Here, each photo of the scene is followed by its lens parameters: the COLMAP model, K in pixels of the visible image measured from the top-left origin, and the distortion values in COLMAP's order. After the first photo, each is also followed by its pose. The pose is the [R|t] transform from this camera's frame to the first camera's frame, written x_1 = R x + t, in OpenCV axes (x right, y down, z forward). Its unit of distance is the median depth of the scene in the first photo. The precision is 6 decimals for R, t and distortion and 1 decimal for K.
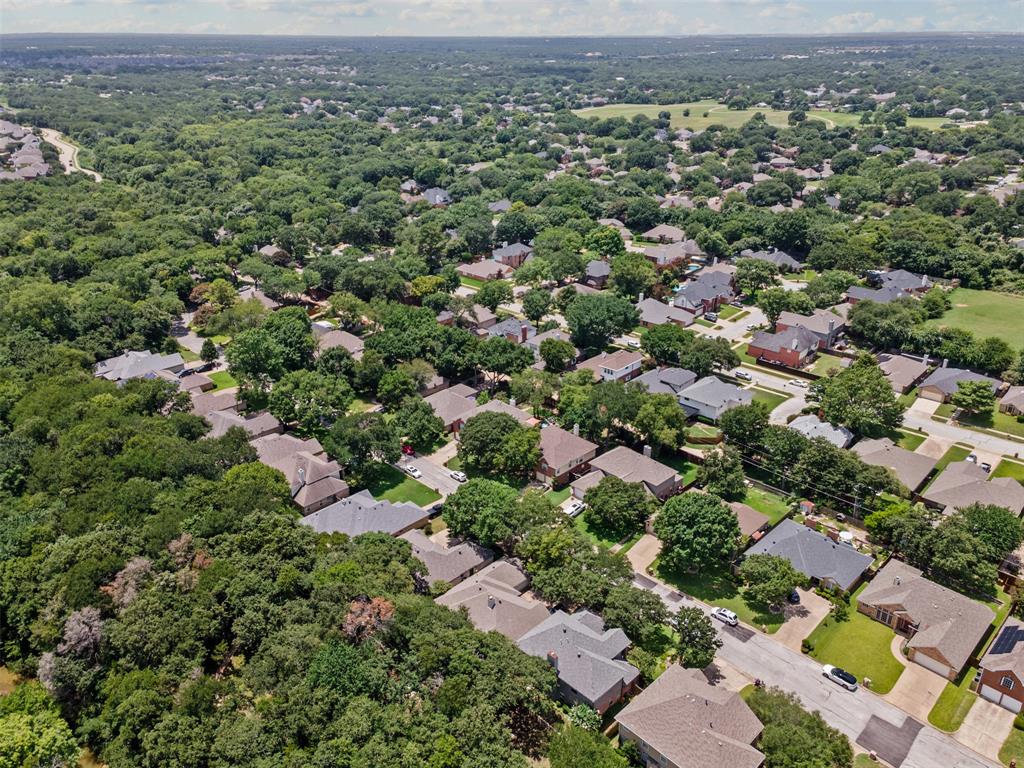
lens RADIAL K [[769.4, 0, 516.5], [0, 769.4, 379.9], [0, 0, 1]] dist [0.030857, 0.001666]
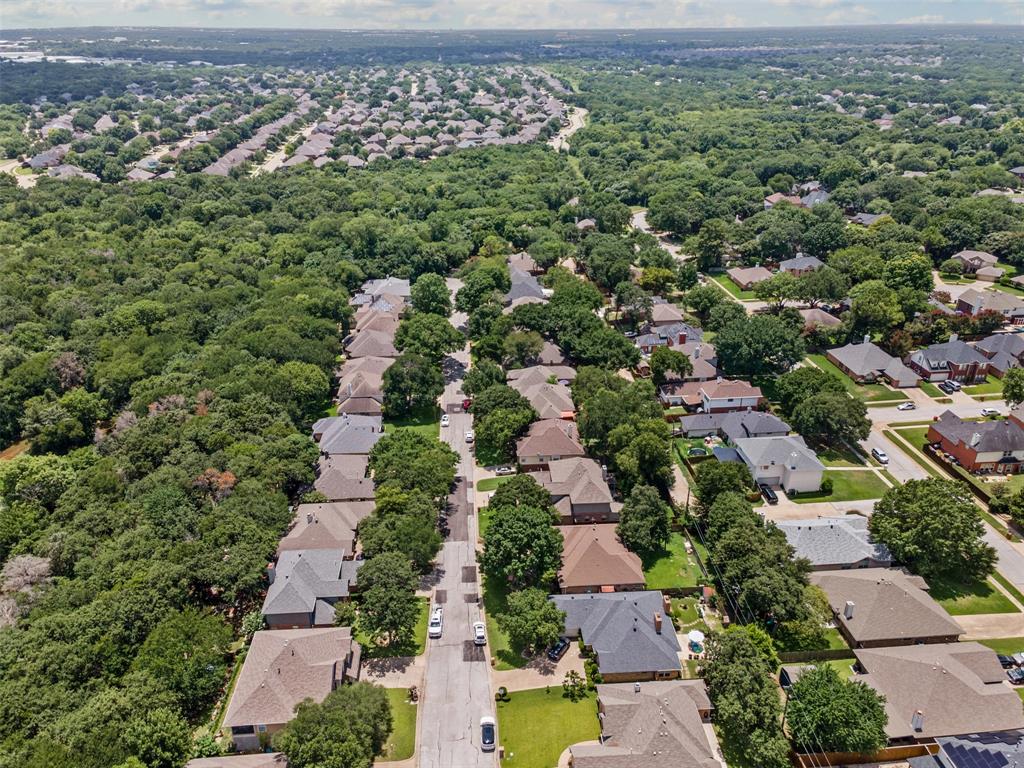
lens RADIAL K [[789.6, 0, 513.5], [0, 789.6, 356.2], [0, 0, 1]] dist [-0.000395, -0.000242]
pose [[0.739118, 0.252880, -0.624305, 0.530201], [-0.266307, 0.961044, 0.073997, -0.067923], [0.618696, 0.111564, 0.777668, 0.148736]]
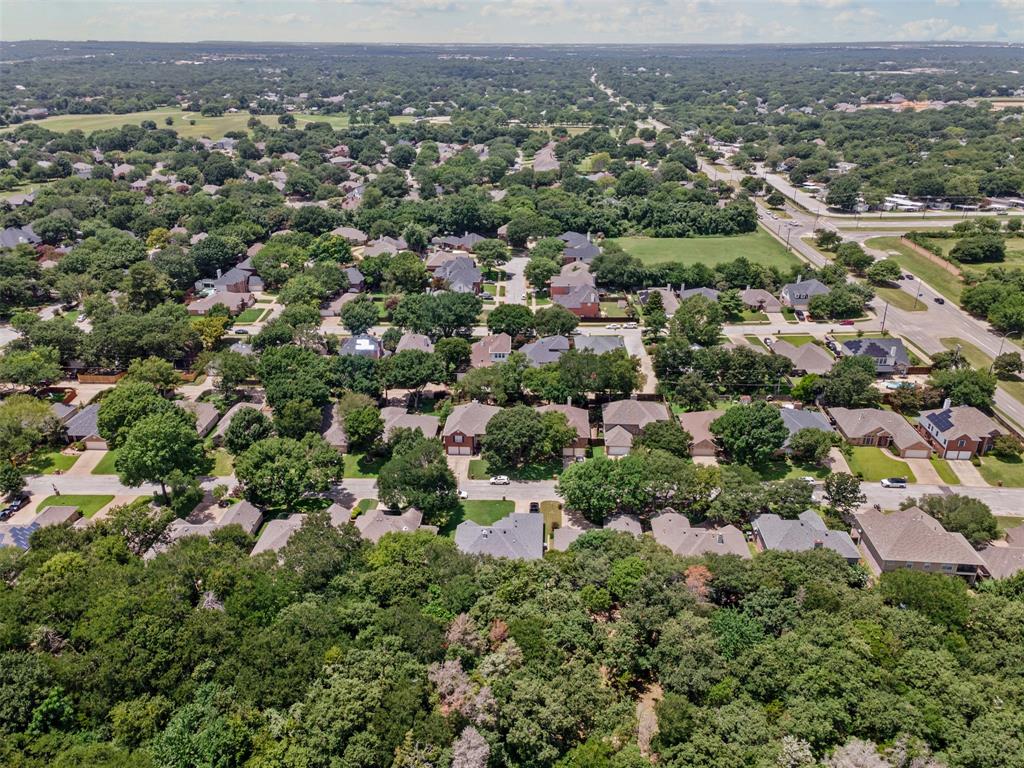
lens RADIAL K [[769.4, 0, 516.5], [0, 769.4, 379.9], [0, 0, 1]] dist [0.030857, 0.001666]
pose [[0.730986, -0.267343, 0.627843, -0.553165], [0.271941, 0.957973, 0.091301, -0.070618], [-0.625865, 0.103996, 0.772966, 0.183145]]
